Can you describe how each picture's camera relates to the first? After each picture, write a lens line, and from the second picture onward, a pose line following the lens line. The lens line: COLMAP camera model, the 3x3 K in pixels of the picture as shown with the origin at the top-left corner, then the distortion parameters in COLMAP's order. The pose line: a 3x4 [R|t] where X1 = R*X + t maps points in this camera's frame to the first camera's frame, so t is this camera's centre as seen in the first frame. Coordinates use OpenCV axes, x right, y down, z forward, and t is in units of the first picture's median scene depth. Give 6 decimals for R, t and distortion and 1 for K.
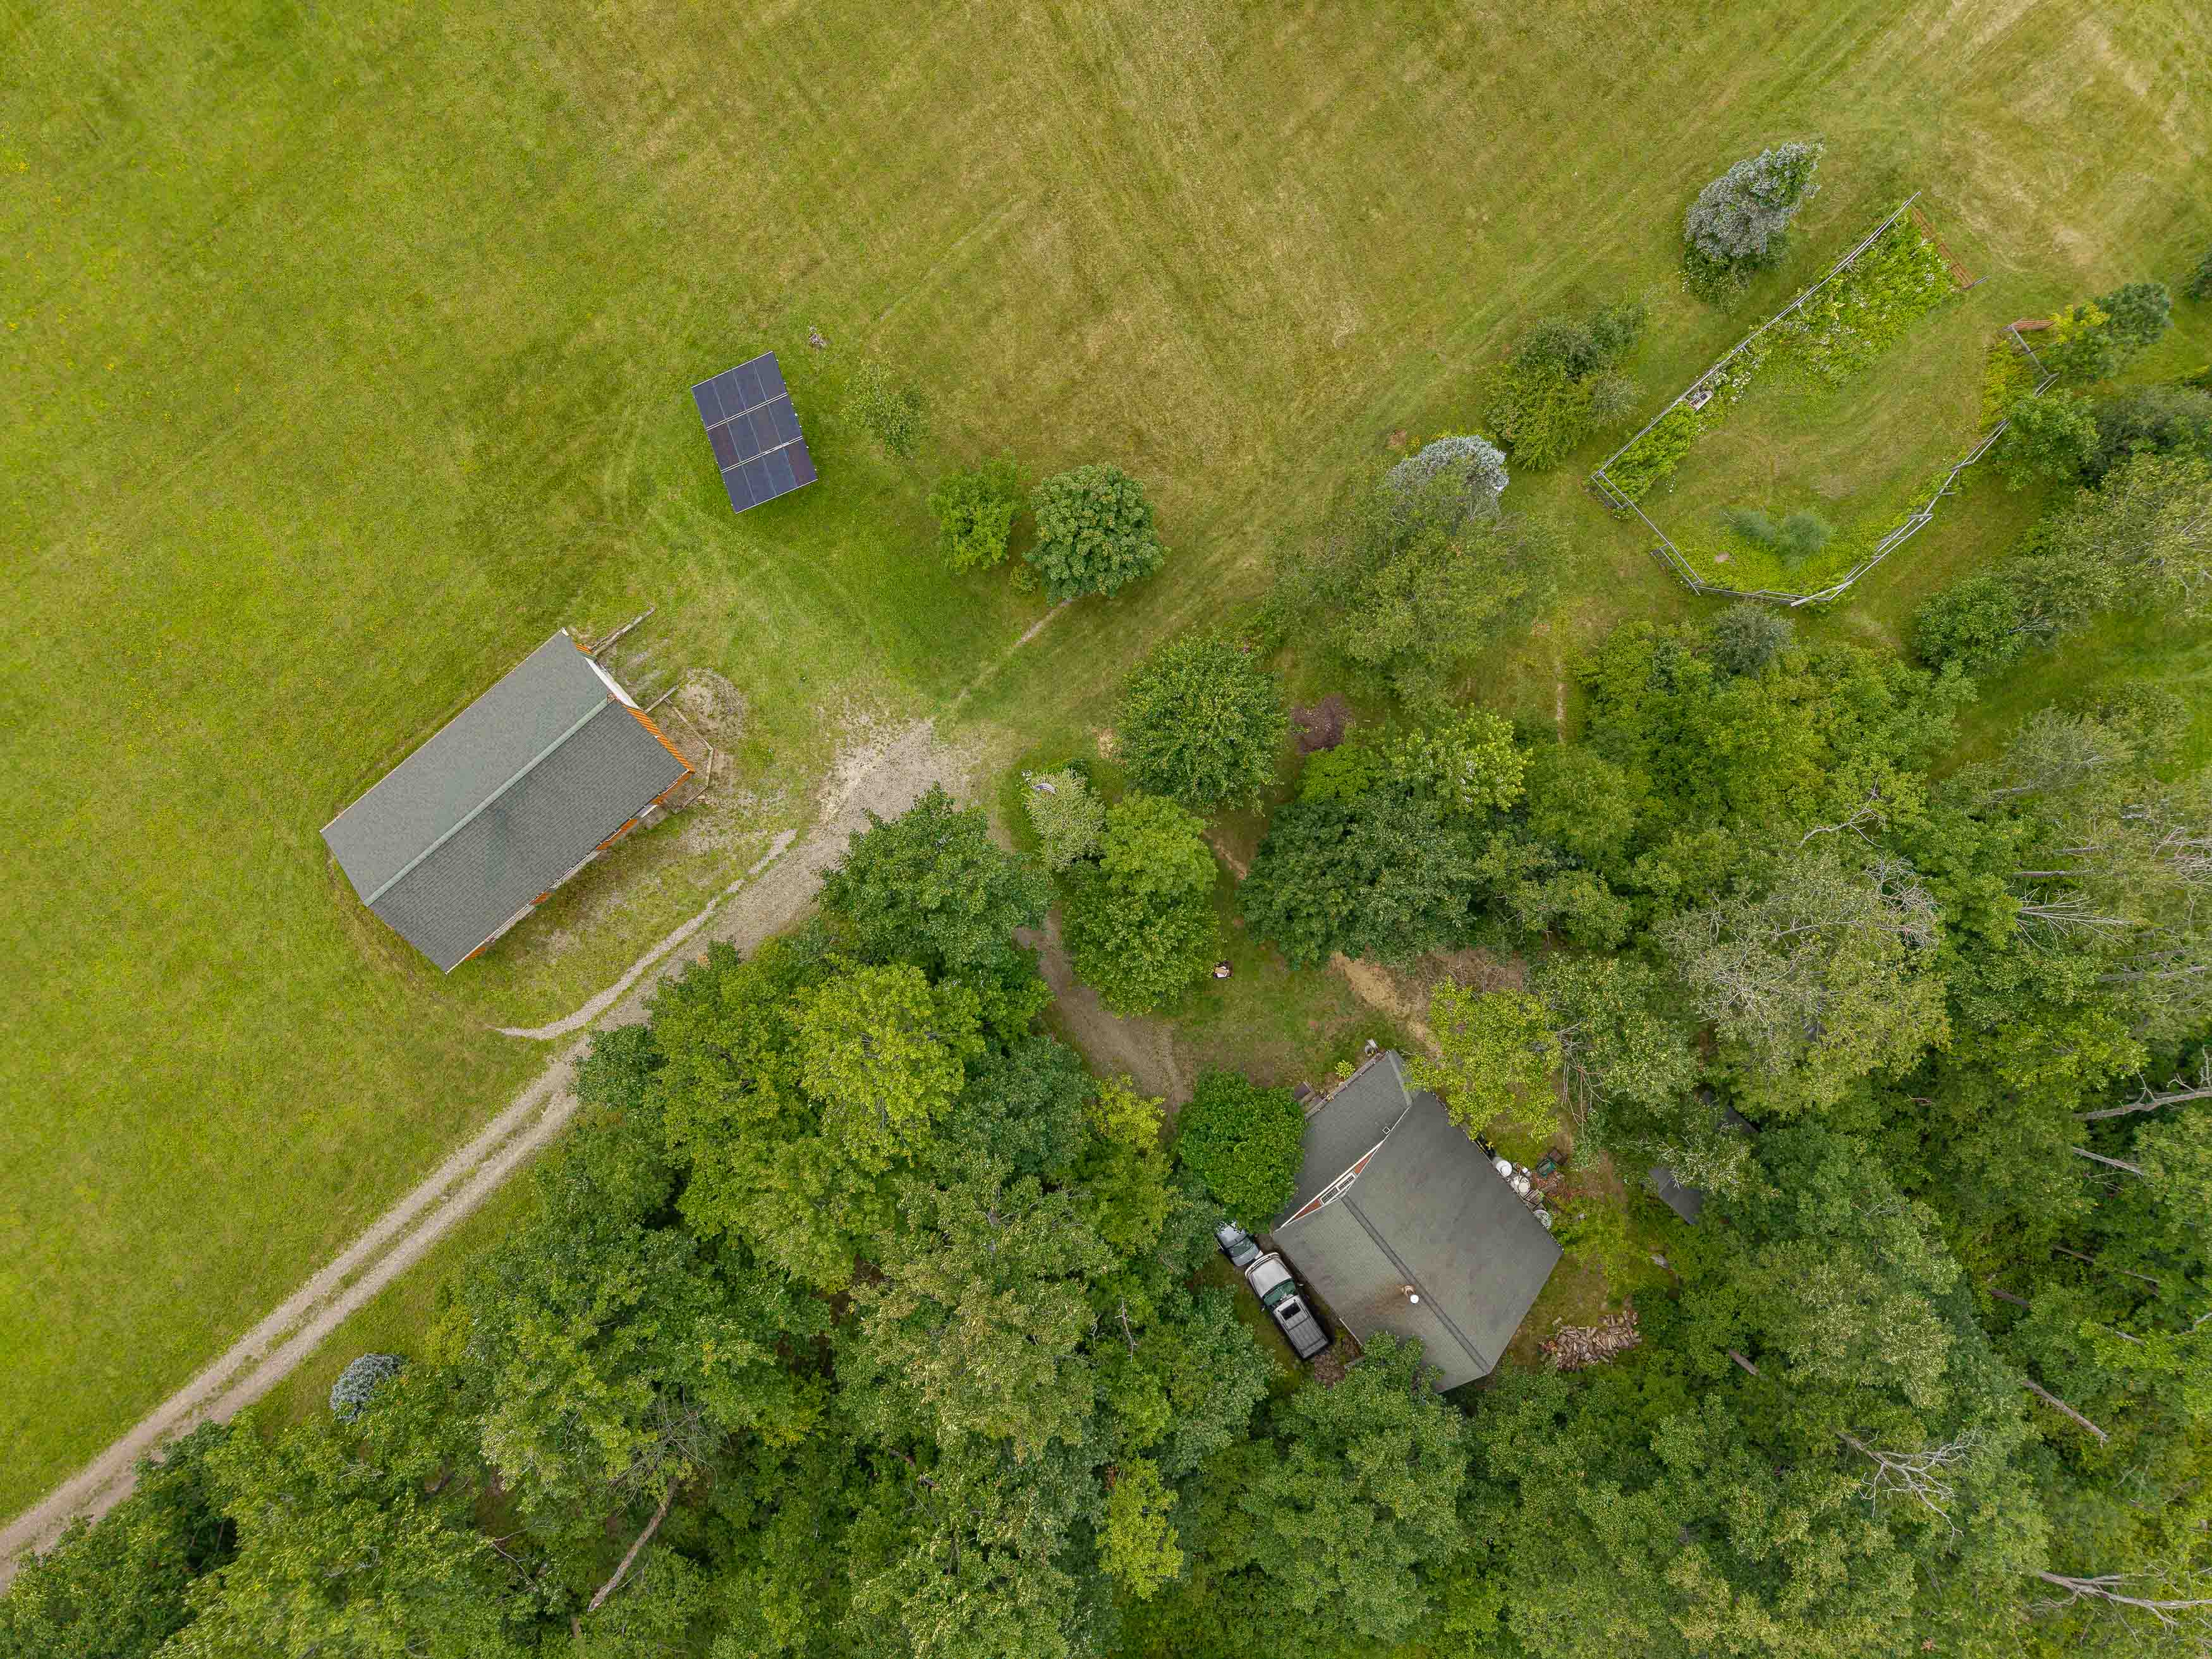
lens RADIAL K [[1451.9, 0, 1106.0], [0, 1451.9, 829.5], [0, 0, 1]] dist [0.057484, -0.033708]
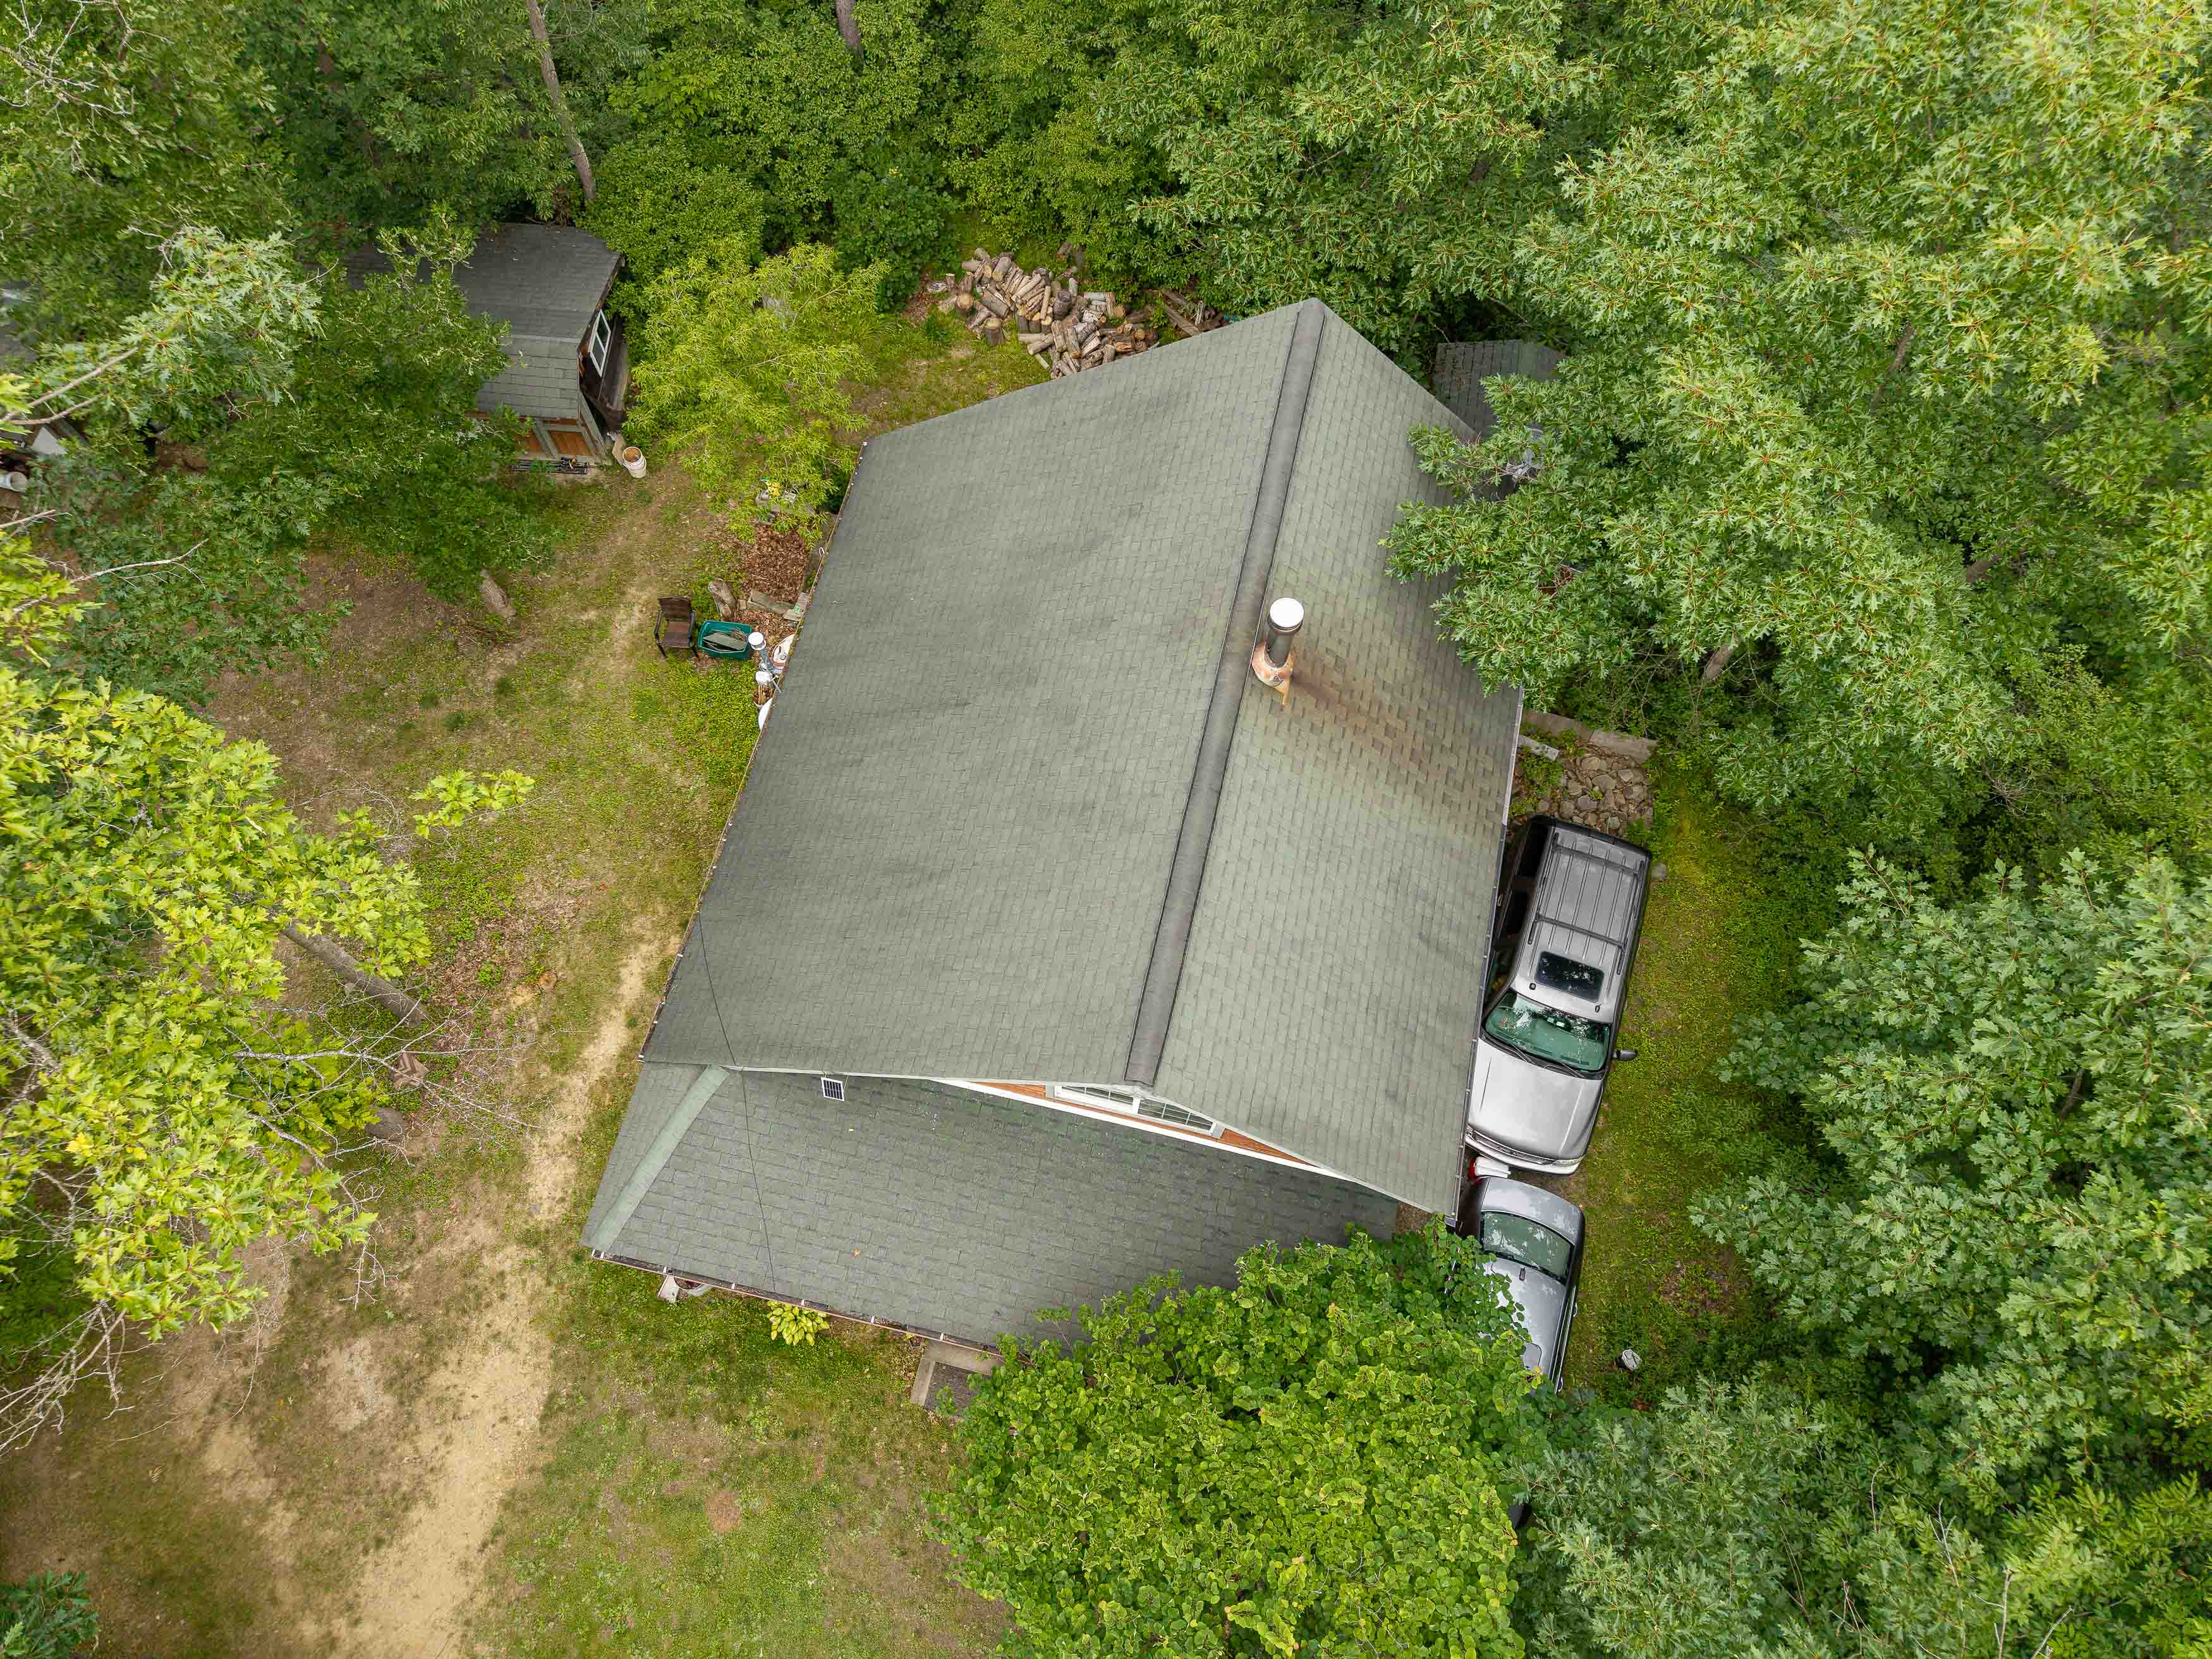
lens RADIAL K [[1451.9, 0, 1106.0], [0, 1451.9, 829.5], [0, 0, 1]] dist [0.057484, -0.033708]
pose [[-0.605880, -0.745127, 0.278736, 0.121761], [0.795095, -0.555224, 0.244030, 0.198125], [-0.027072, 0.369475, 0.928846, 0.711907]]
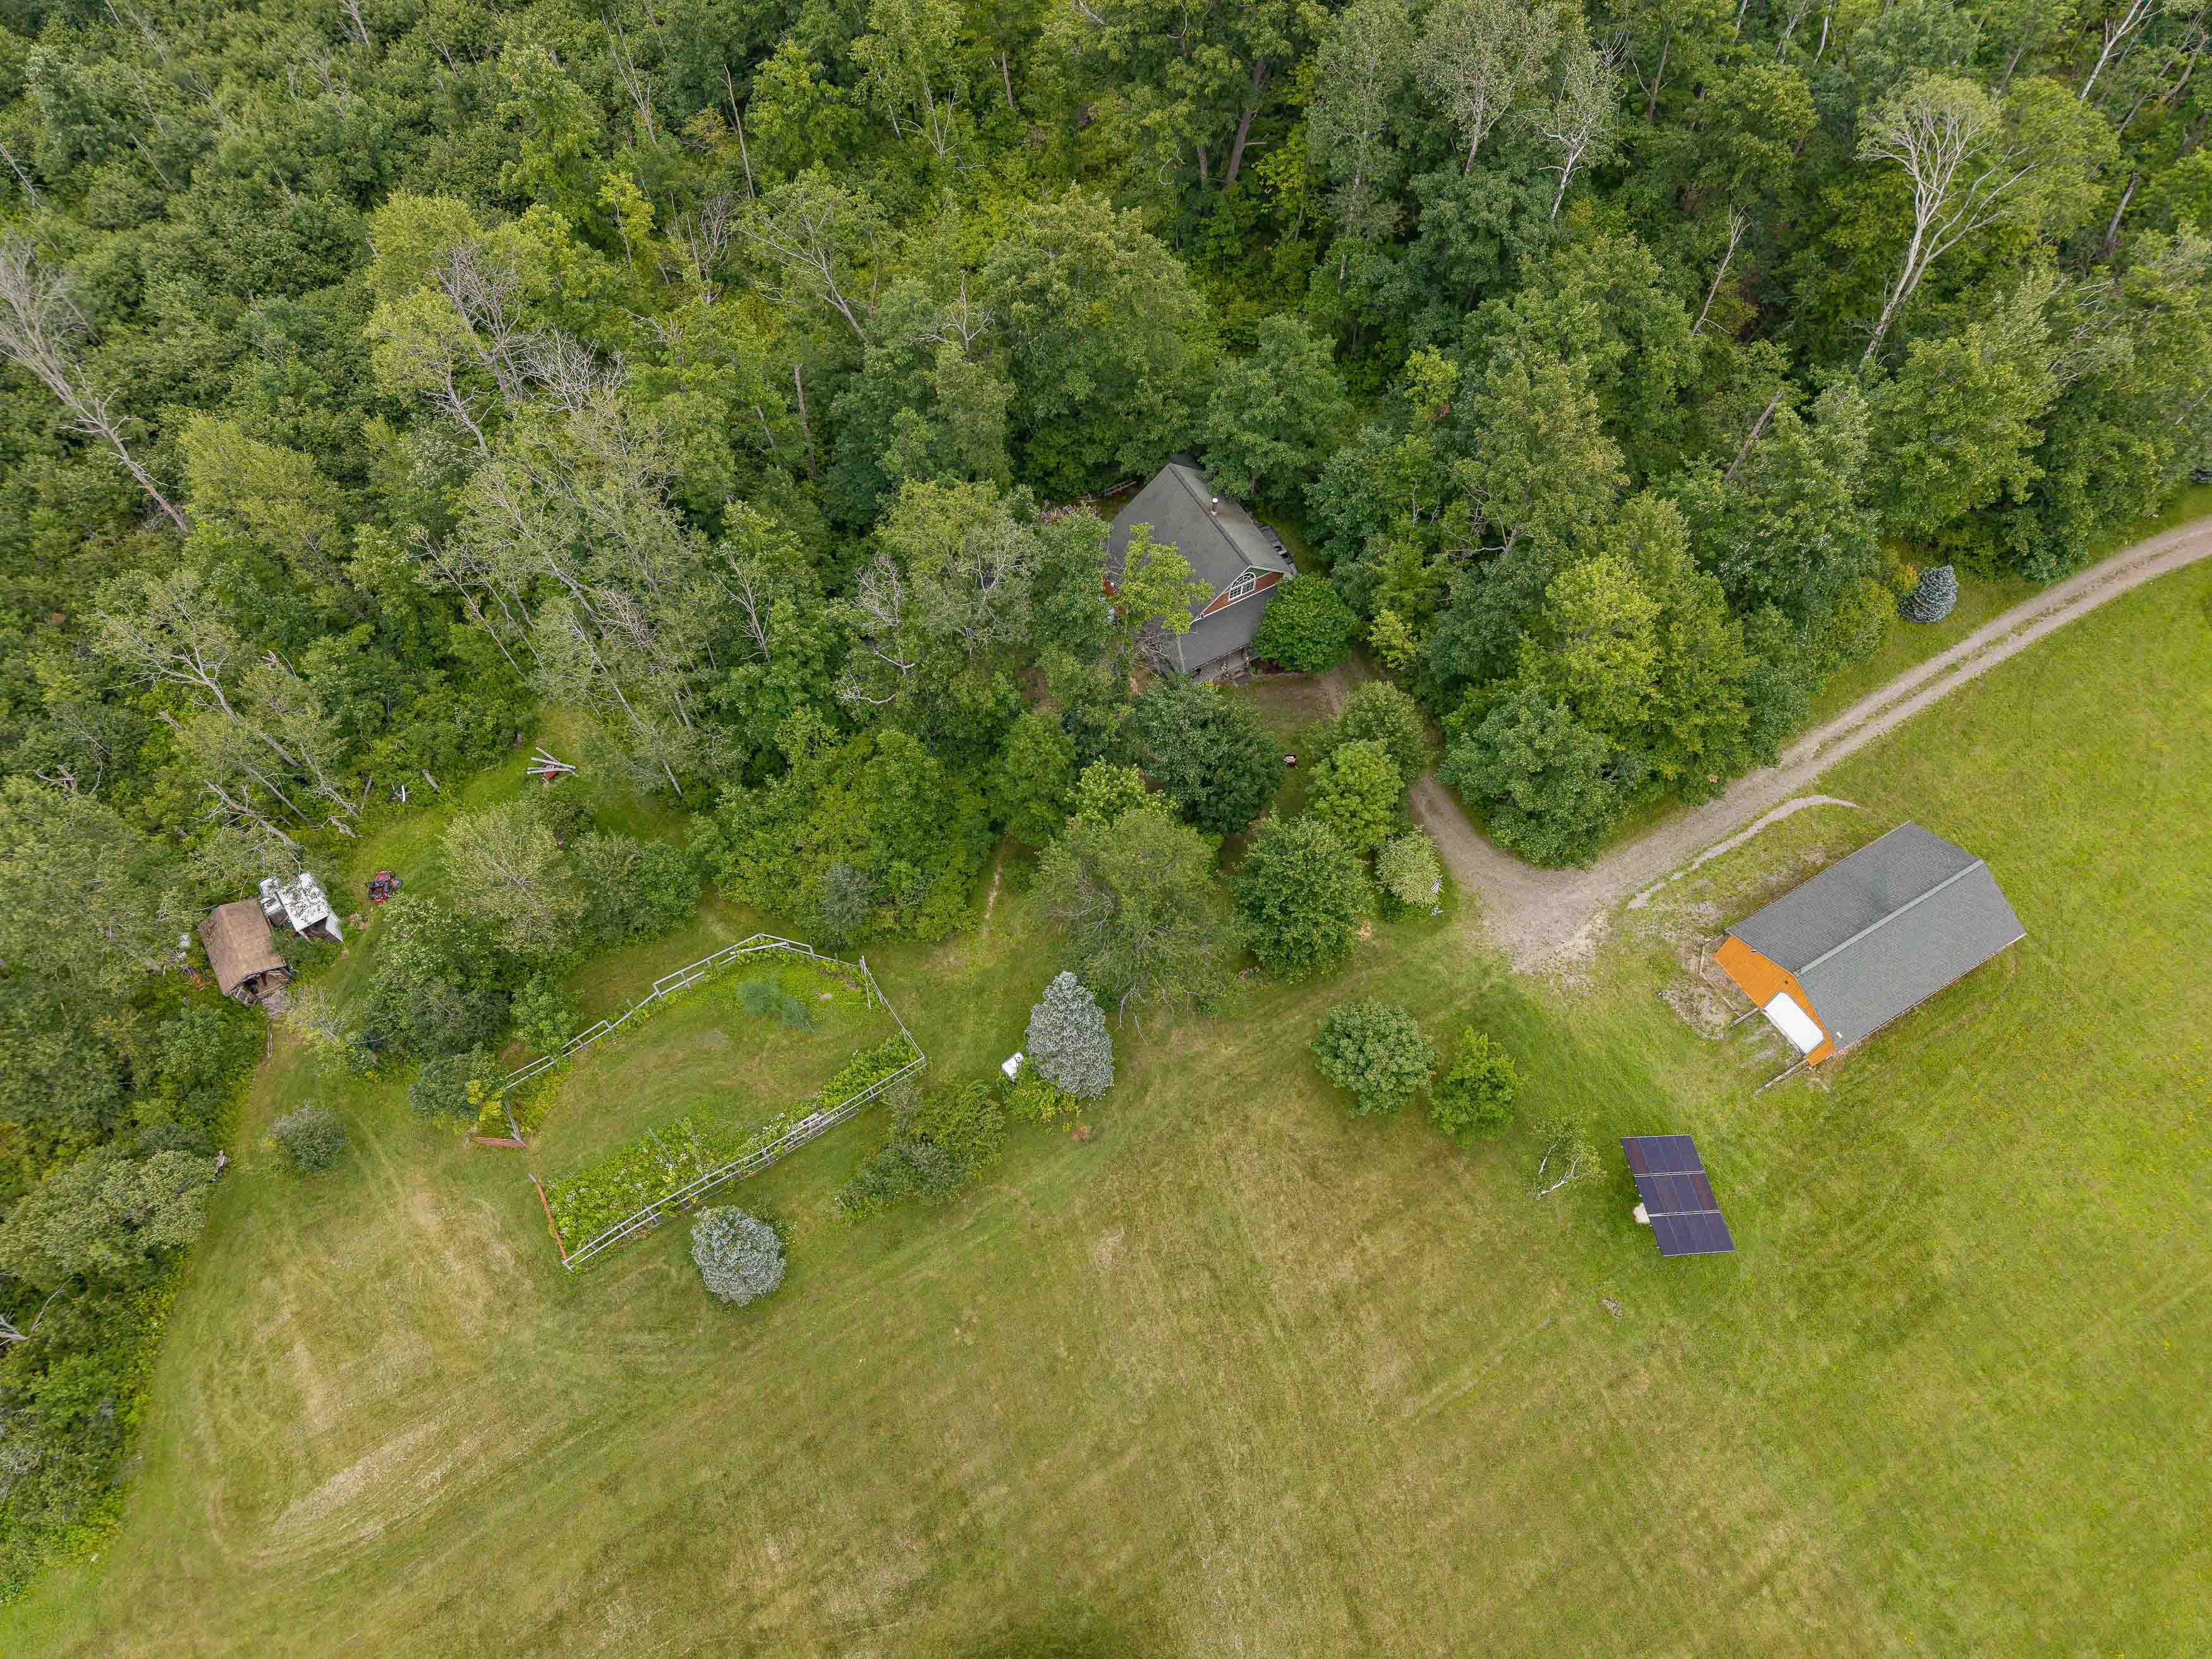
lens RADIAL K [[1451.9, 0, 1106.0], [0, 1451.9, 829.5], [0, 0, 1]] dist [0.057484, -0.033708]
pose [[-0.984234, -0.166540, 0.059570, 0.158599], [0.173291, -0.840532, 0.513300, -0.658935], [-0.035414, 0.515530, 0.856140, -0.076709]]
